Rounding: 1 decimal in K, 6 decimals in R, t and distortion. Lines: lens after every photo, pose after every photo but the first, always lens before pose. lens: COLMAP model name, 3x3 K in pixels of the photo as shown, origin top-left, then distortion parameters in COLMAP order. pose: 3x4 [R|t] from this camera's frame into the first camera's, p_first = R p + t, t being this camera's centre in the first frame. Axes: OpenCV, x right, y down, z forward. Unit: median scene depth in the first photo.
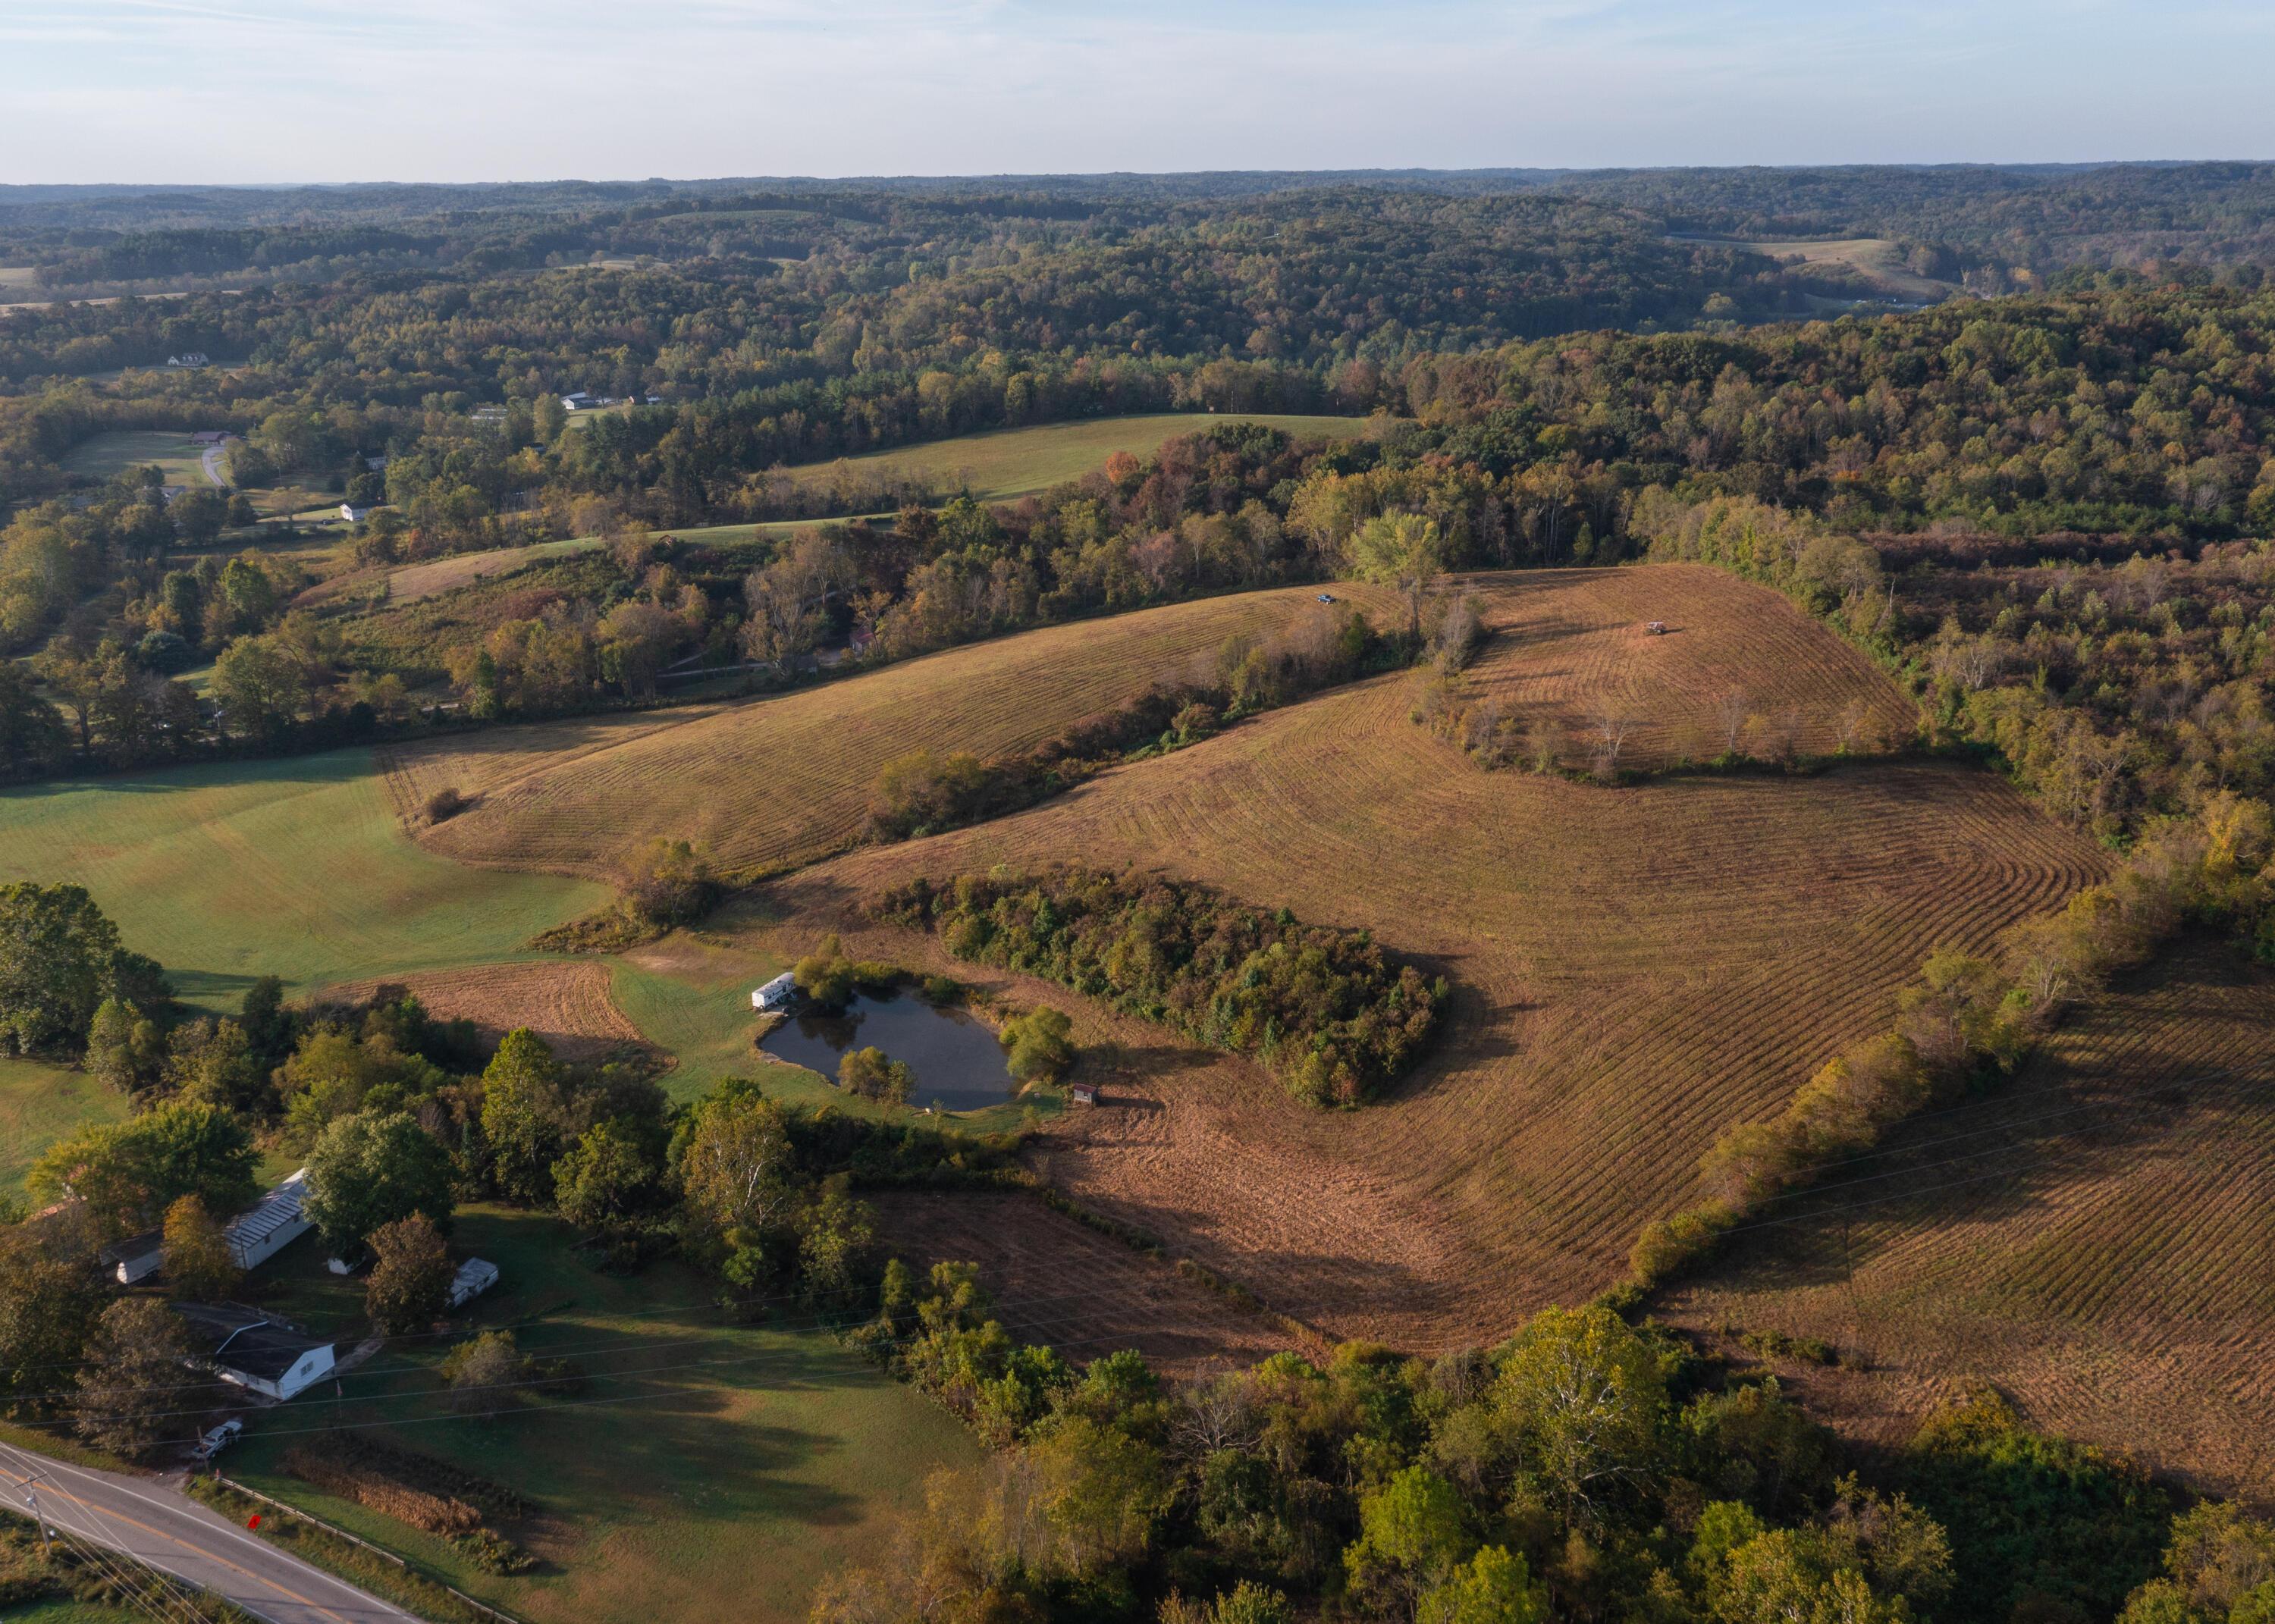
lens RADIAL K [[1939.1, 0, 1122.9], [0, 1939.1, 820.8], [0, 0, 1]] dist [-0.013623, 0.012104]
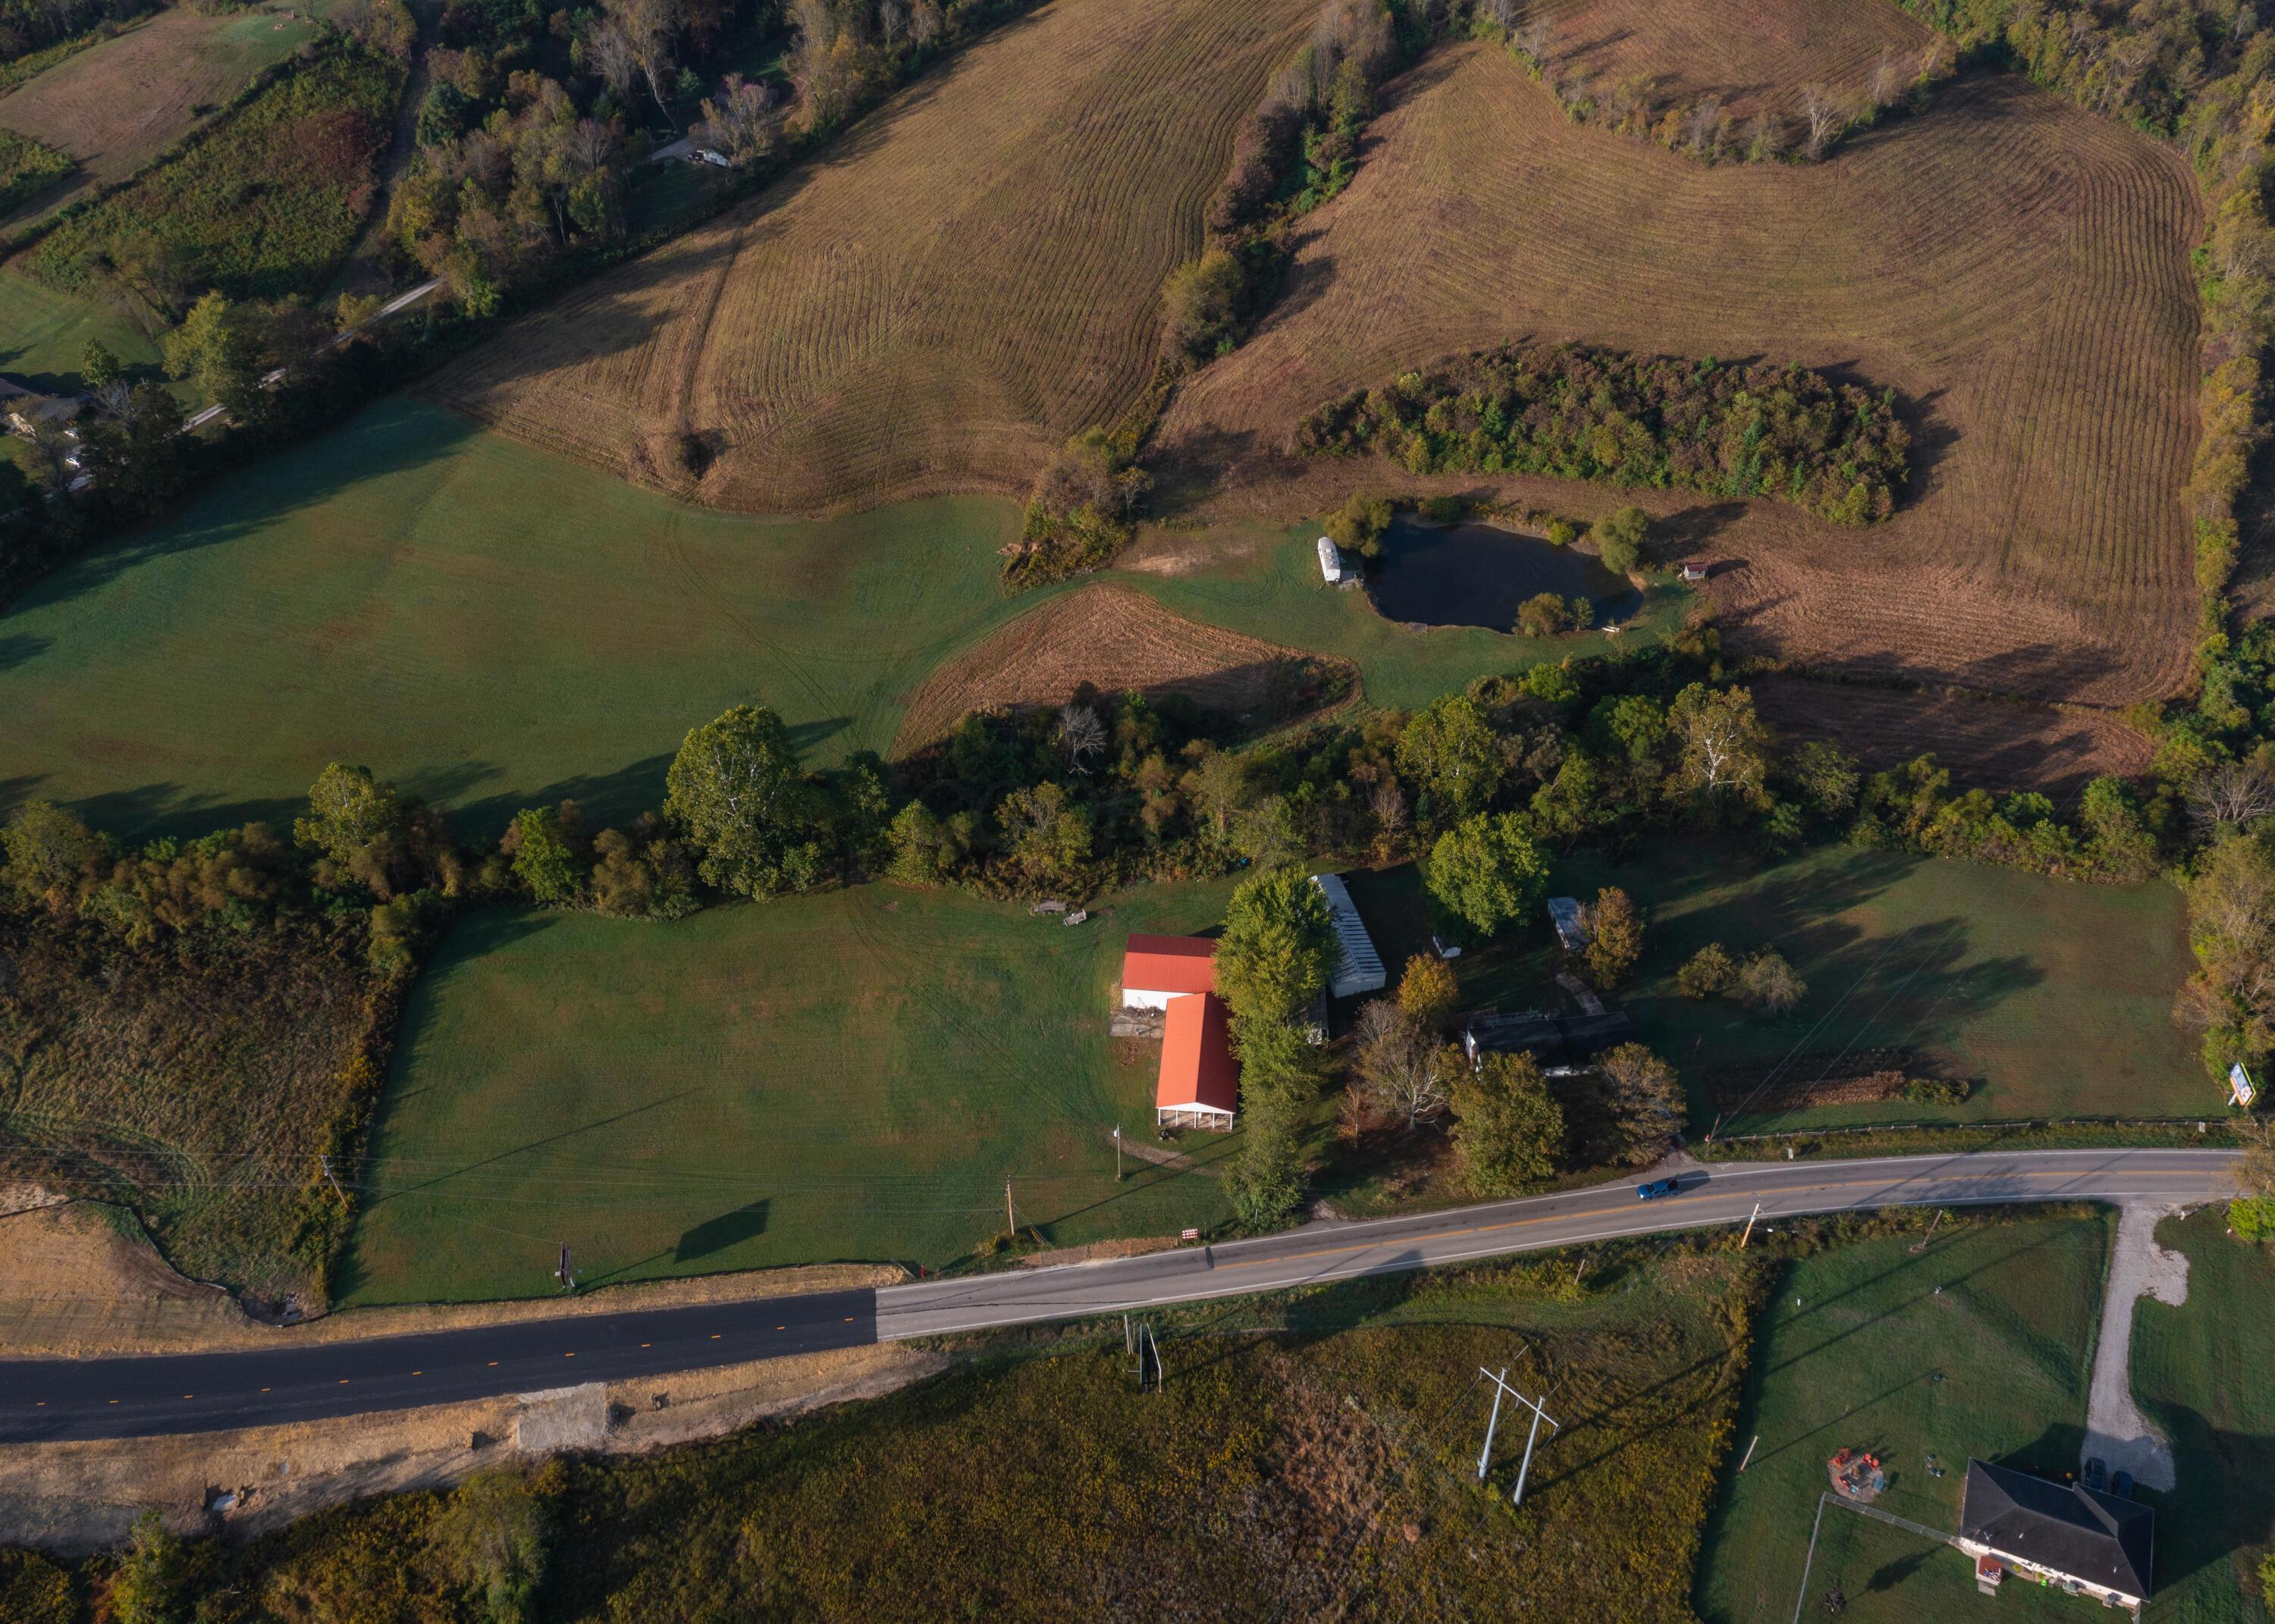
lens RADIAL K [[1939.1, 0, 1122.9], [0, 1939.1, 820.8], [0, 0, 1]] dist [-0.013623, 0.012104]
pose [[0.840978, -0.374710, 0.390319, -0.754317], [0.170643, 0.868248, 0.465860, -0.307688], [-0.513456, -0.325173, 0.794120, 0.166513]]
